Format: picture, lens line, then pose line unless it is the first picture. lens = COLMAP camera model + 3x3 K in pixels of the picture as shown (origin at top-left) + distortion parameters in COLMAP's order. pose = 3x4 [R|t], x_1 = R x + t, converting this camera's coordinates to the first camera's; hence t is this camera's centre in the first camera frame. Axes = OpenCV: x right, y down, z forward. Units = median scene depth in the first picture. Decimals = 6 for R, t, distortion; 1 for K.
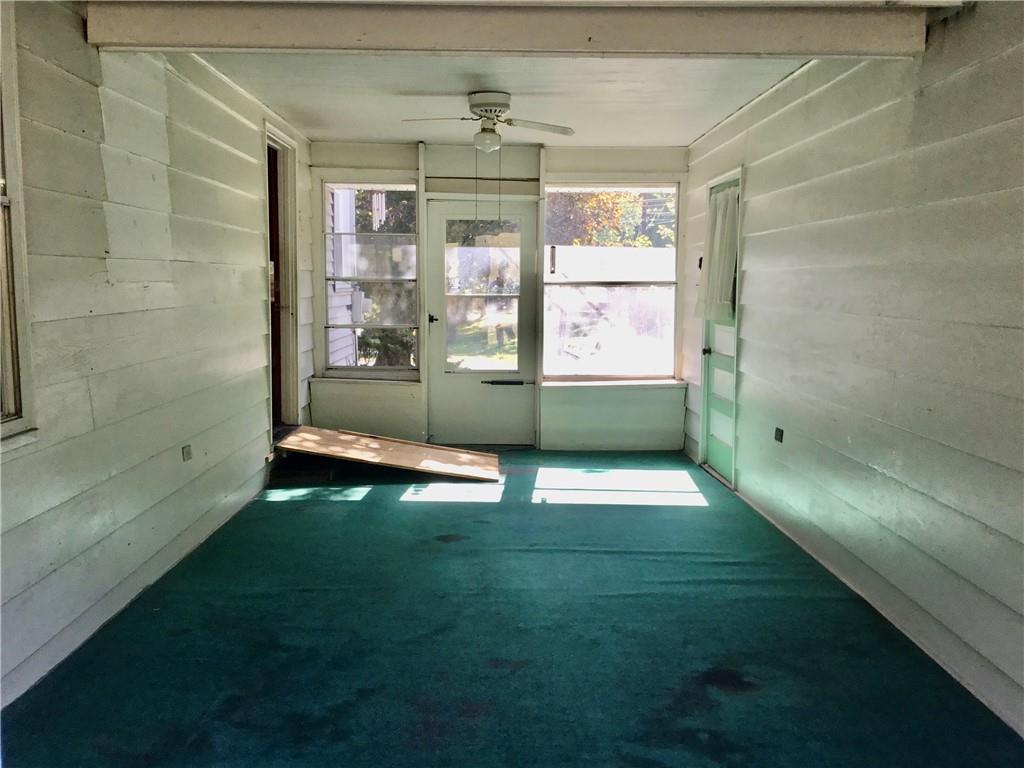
lens RADIAL K [[927.8, 0, 512.0], [0, 927.8, 384.0], [0, 0, 1]] dist [0.093259, -0.188391]
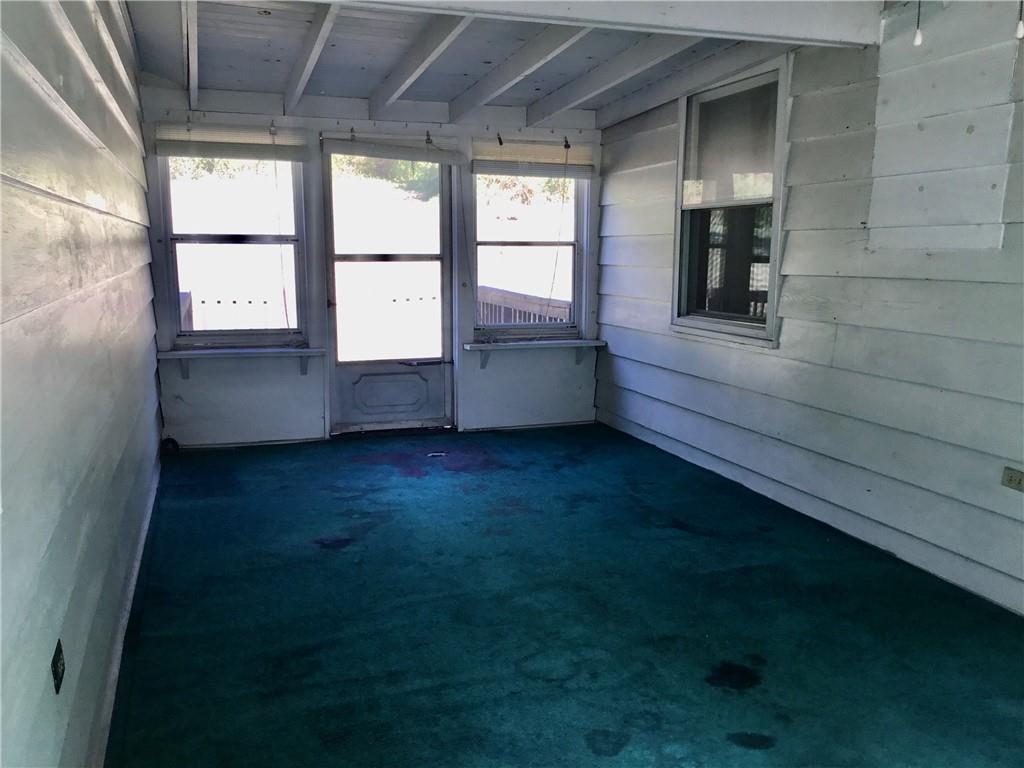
lens RADIAL K [[927.8, 0, 512.0], [0, 927.8, 384.0], [0, 0, 1]] dist [0.093259, -0.188391]
pose [[-0.955926, 0.027388, -0.292328, 0.374564], [-0.046195, 0.969210, 0.241864, -0.238711], [0.289952, 0.244708, -0.925227, 2.291843]]
